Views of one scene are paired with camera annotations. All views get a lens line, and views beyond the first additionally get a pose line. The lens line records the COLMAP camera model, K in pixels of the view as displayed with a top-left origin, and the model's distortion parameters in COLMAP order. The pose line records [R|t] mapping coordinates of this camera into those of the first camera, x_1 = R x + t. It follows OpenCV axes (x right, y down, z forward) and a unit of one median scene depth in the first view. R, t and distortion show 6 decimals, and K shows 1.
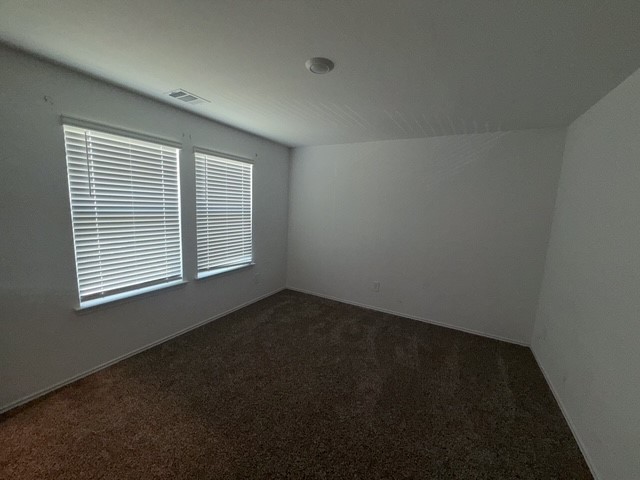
lens RADIAL K [[256.9, 0, 320.0], [0, 256.9, 240.0], [0, 0, 1]] dist [0.000579, -0.000012]
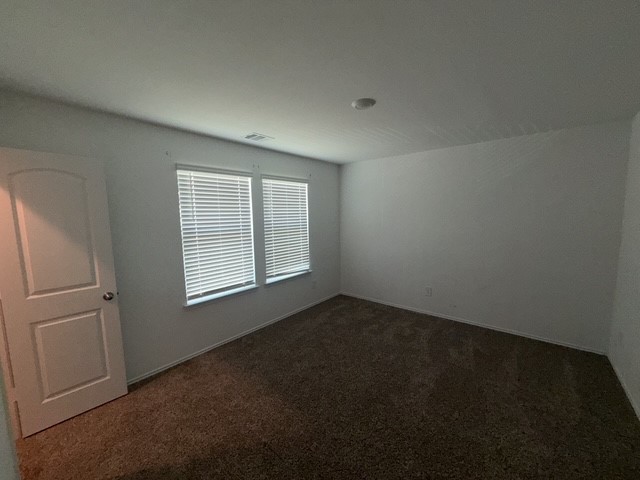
lens RADIAL K [[256.9, 0, 320.0], [0, 256.9, 240.0], [0, 0, 1]] dist [0.000579, -0.000012]
pose [[0.980291, -0.041374, -0.193179, 0.002779], [0.034271, 0.998613, -0.039969, 0.005651], [0.194564, 0.032561, 0.980349, -0.141655]]
